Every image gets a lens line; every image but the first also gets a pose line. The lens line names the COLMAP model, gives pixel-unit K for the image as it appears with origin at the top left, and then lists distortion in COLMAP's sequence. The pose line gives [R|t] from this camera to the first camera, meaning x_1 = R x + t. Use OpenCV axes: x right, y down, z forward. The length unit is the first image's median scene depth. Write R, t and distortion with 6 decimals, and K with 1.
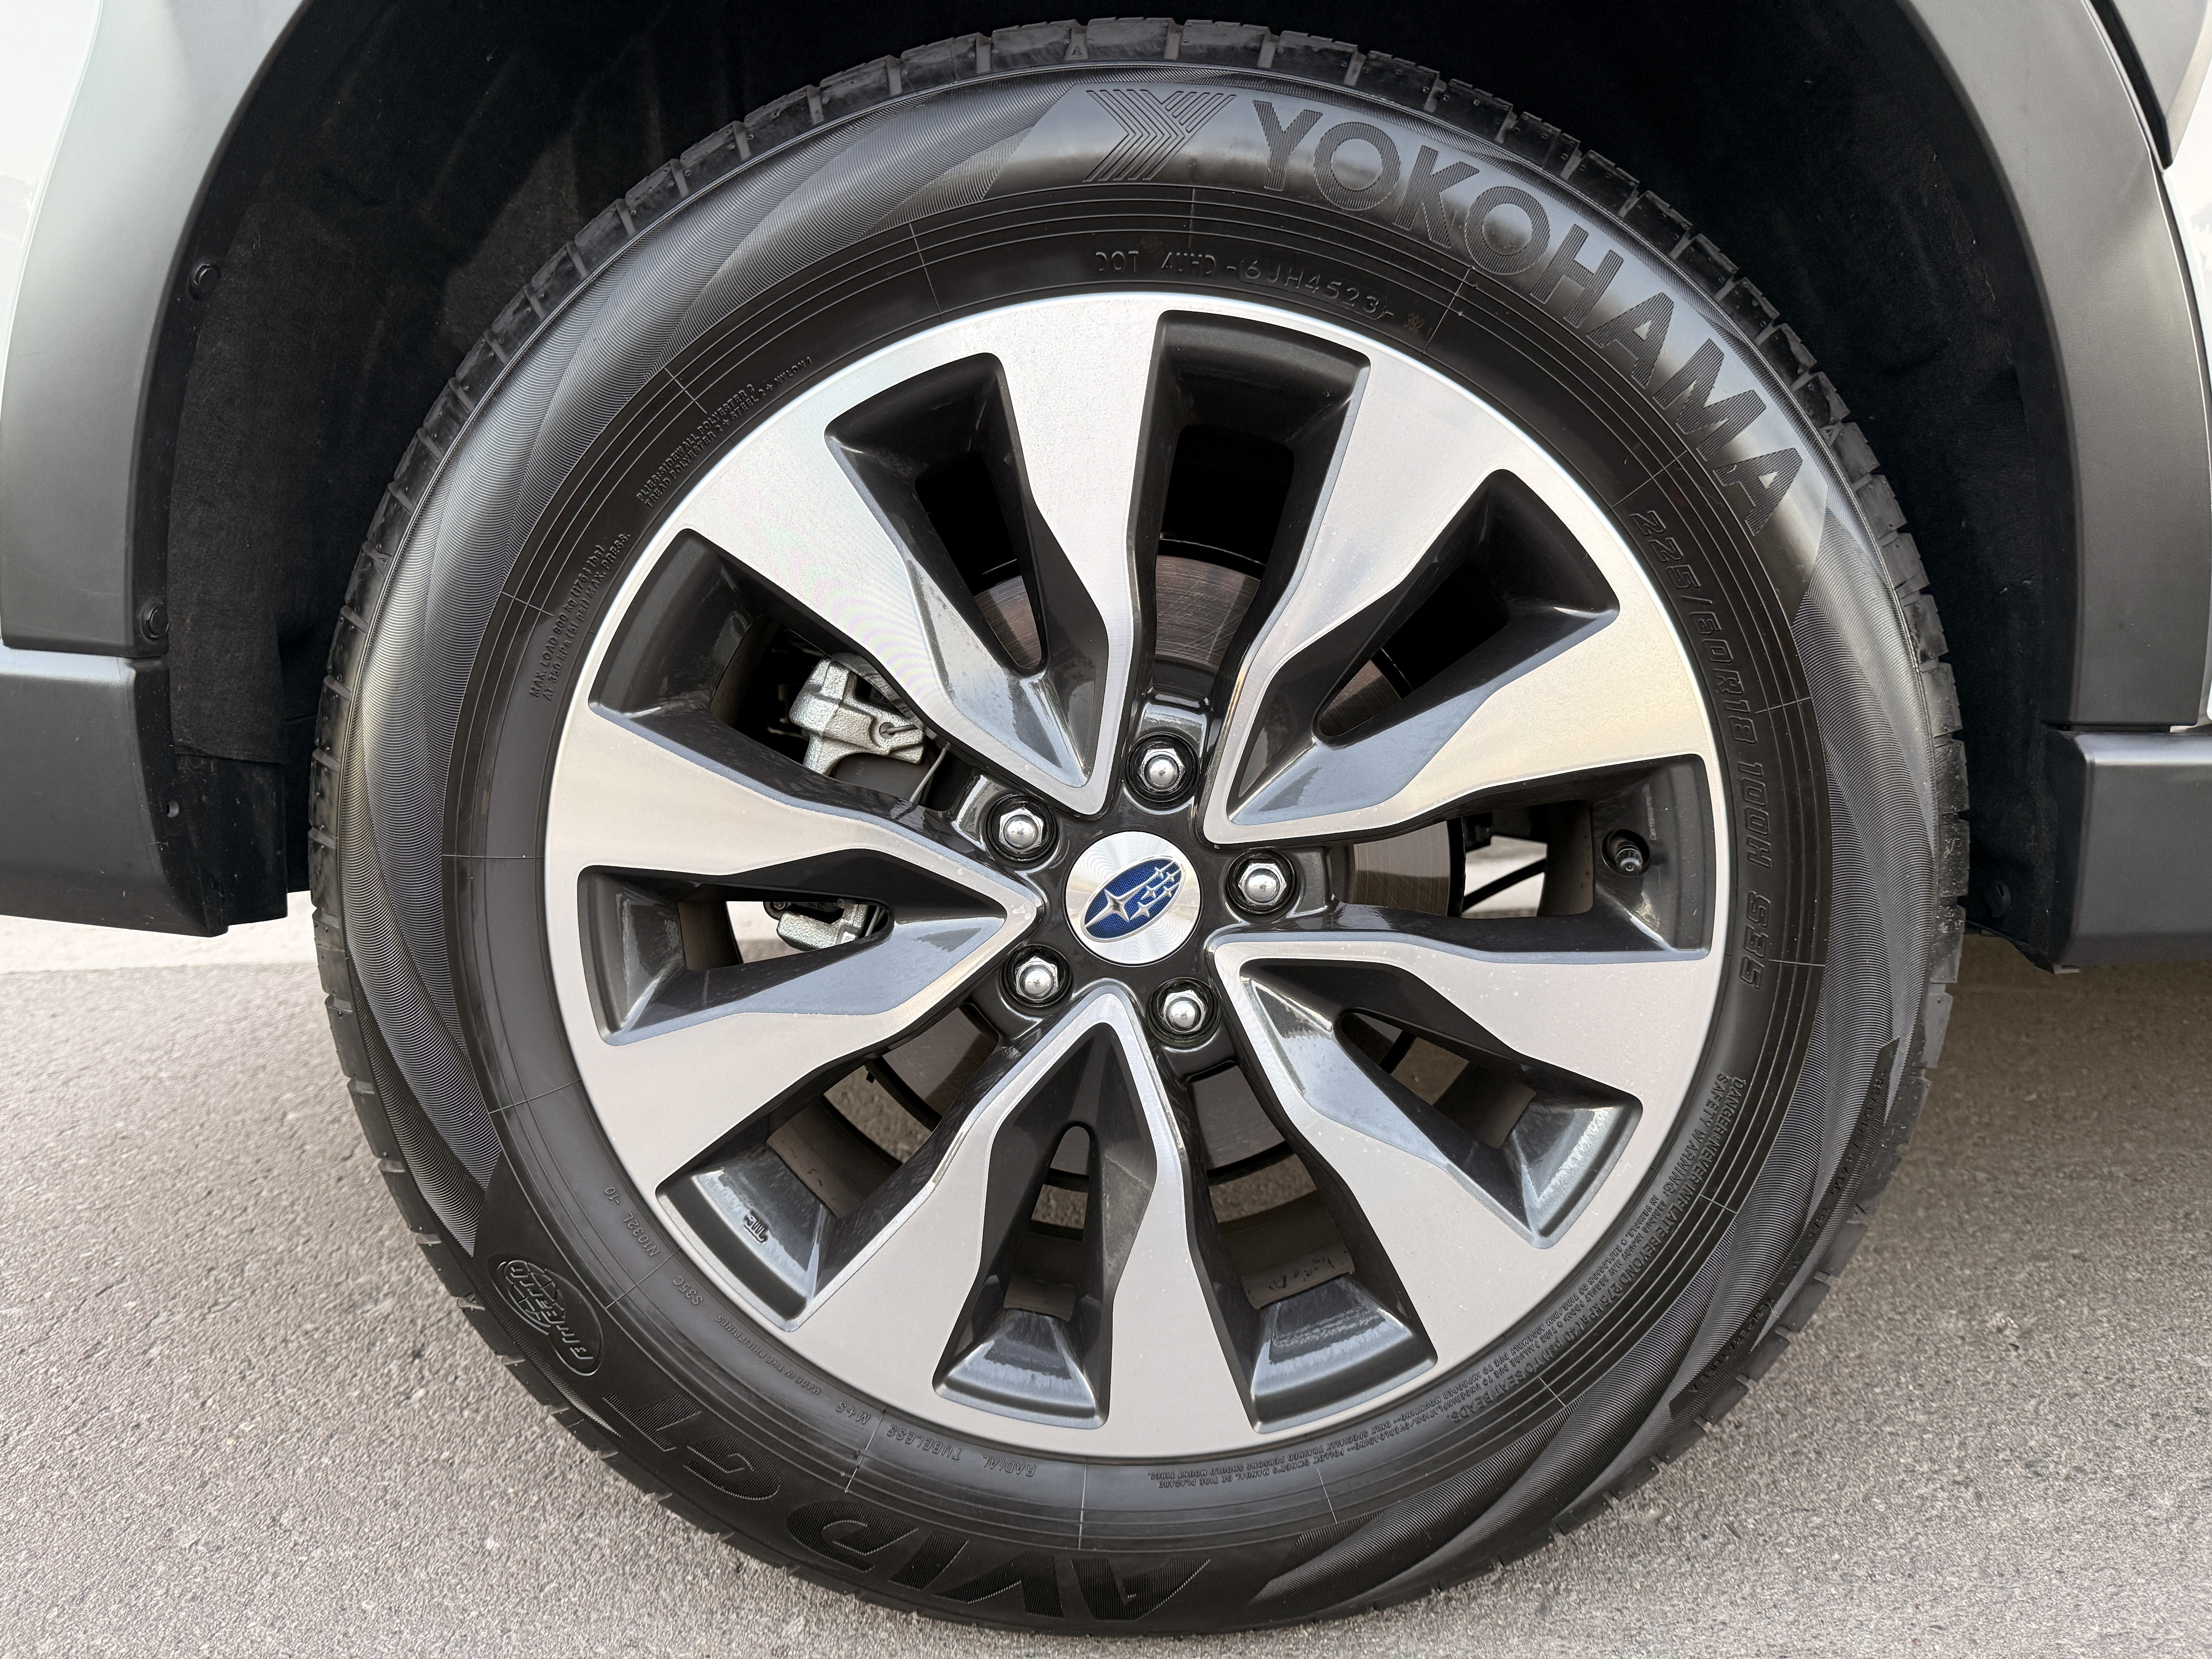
lens RADIAL K [[1562.4, 0, 1098.7], [0, 1562.4, 837.4], [0, 0, 1]] dist [0.006486, -0.021450]
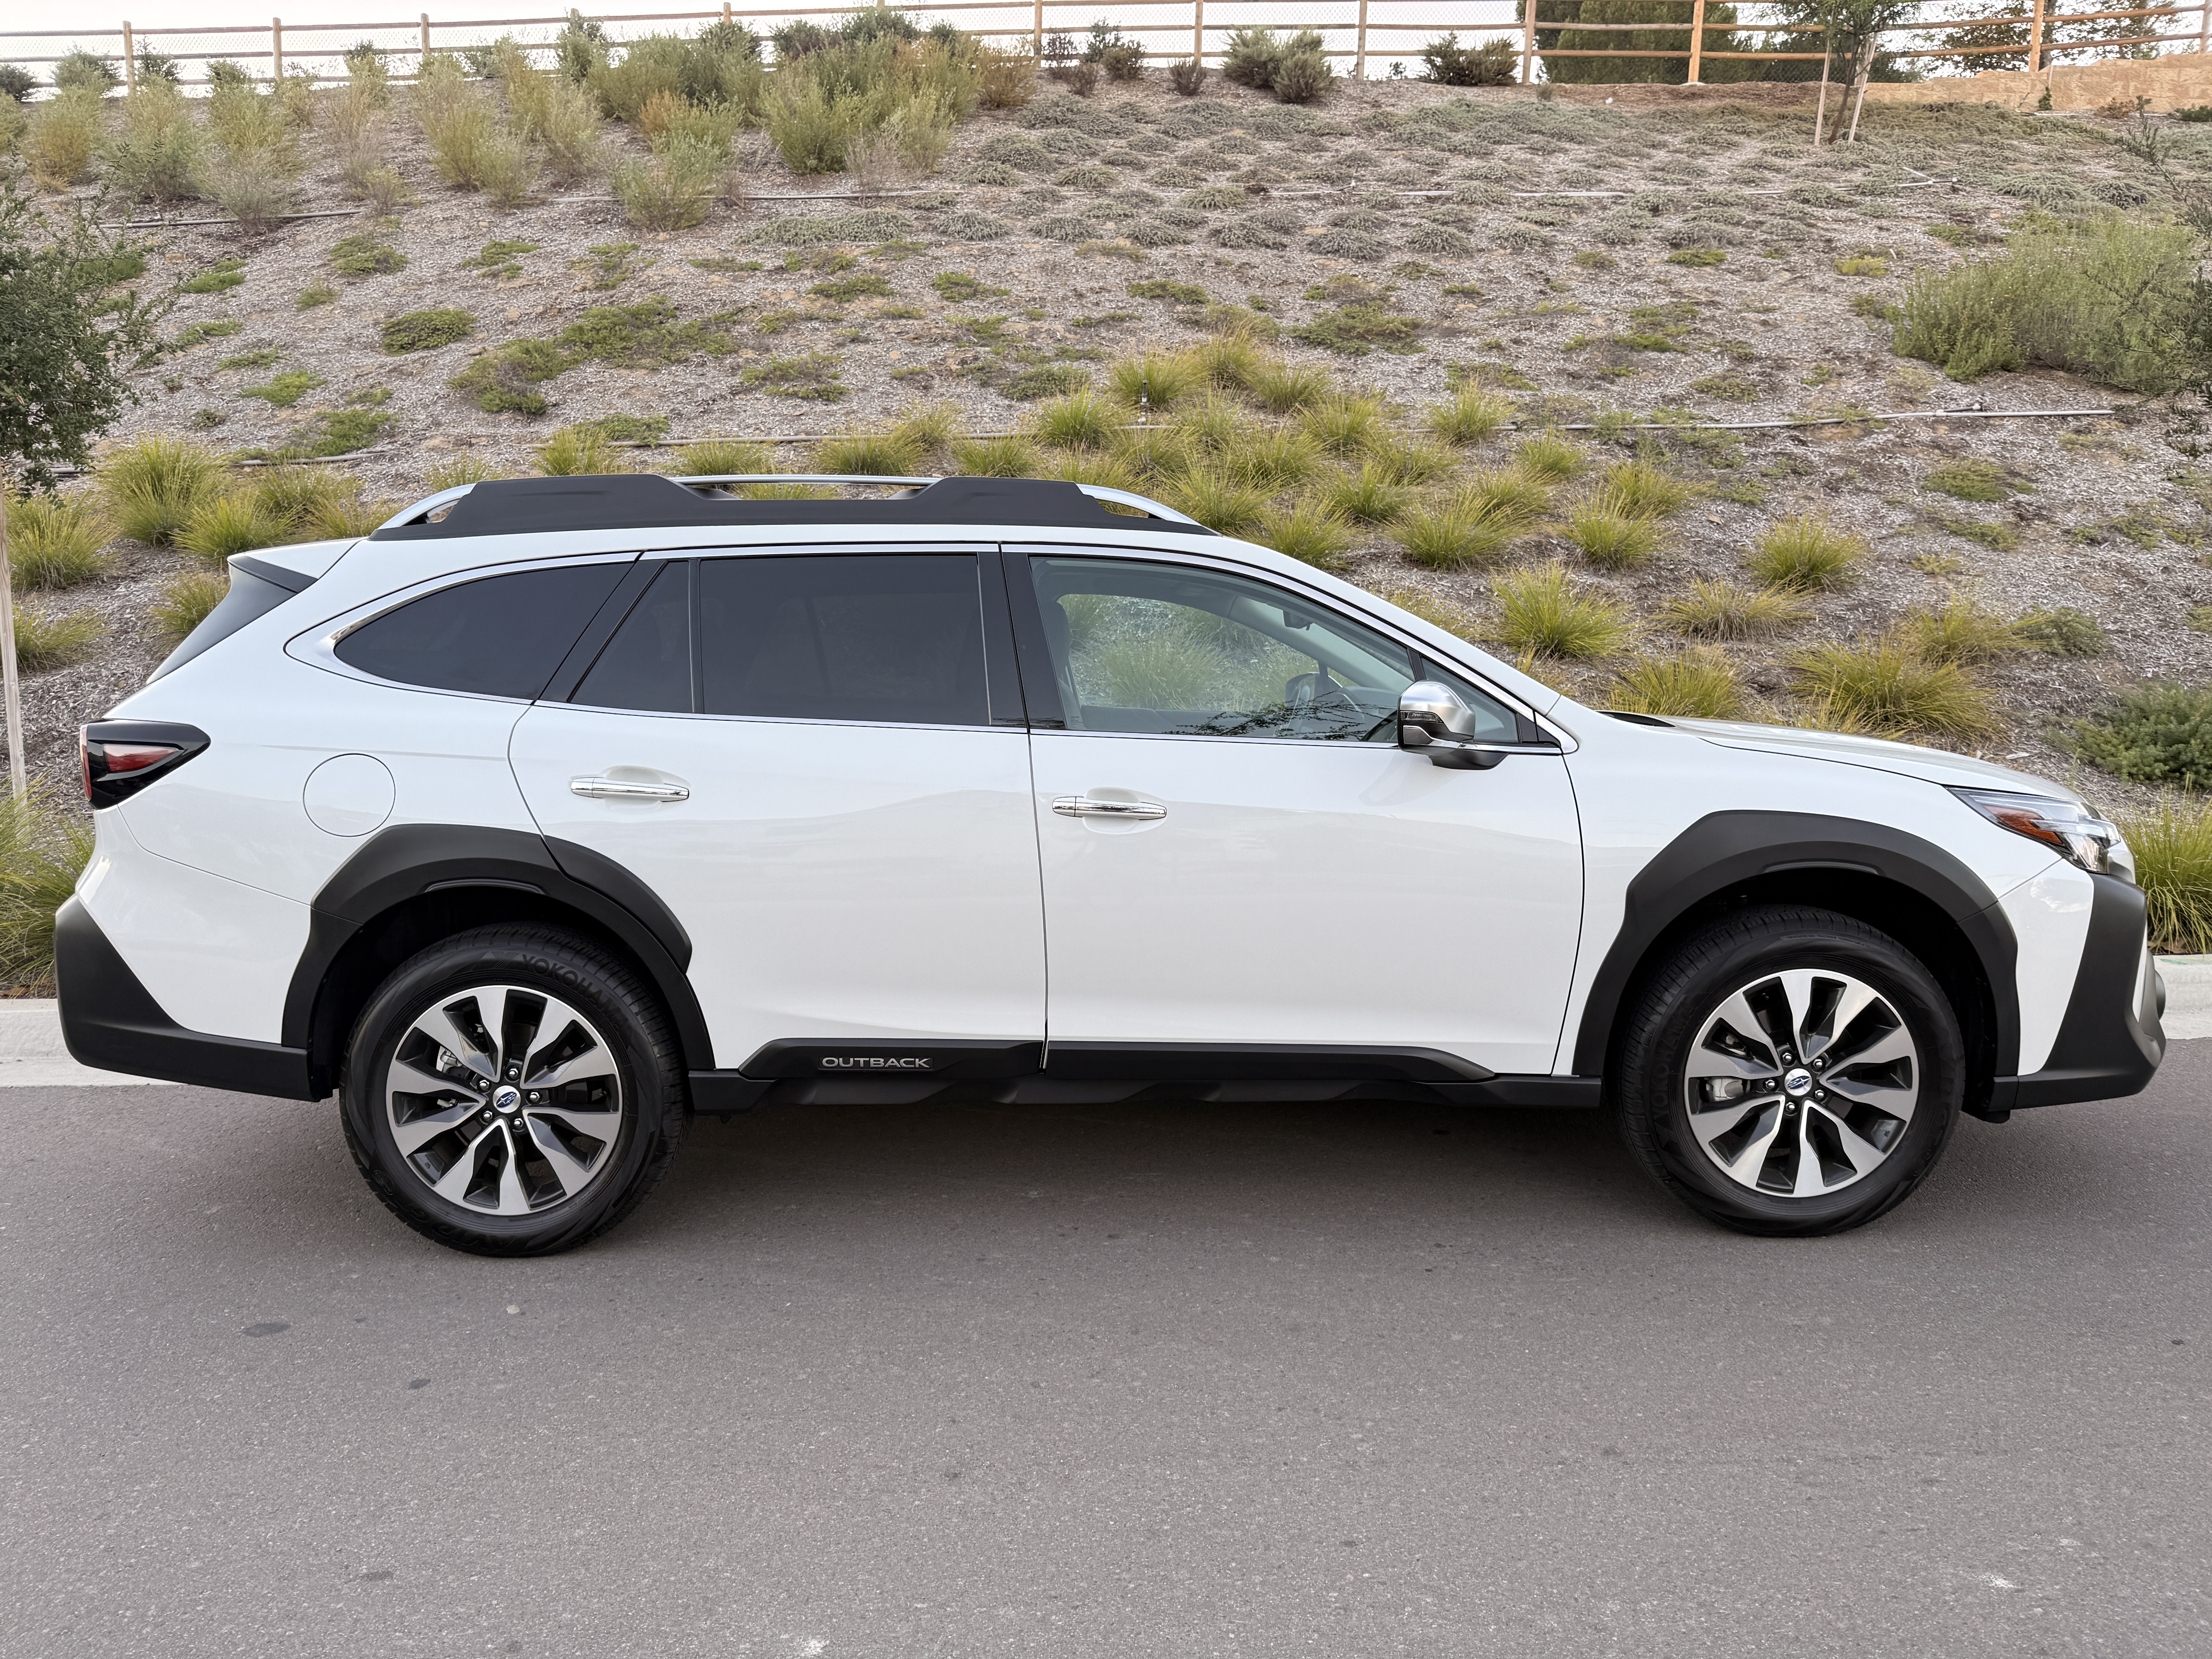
lens RADIAL K [[1562.4, 0, 1092.2], [0, 1562.4, 831.6], [0, 0, 1]] dist [0.006486, -0.021450]
pose [[0.999722, 0.023500, -0.001651, 1.846549], [-0.023551, 0.998669, -0.045877, -0.618247], [0.000571, 0.045903, 0.998946, -3.932621]]
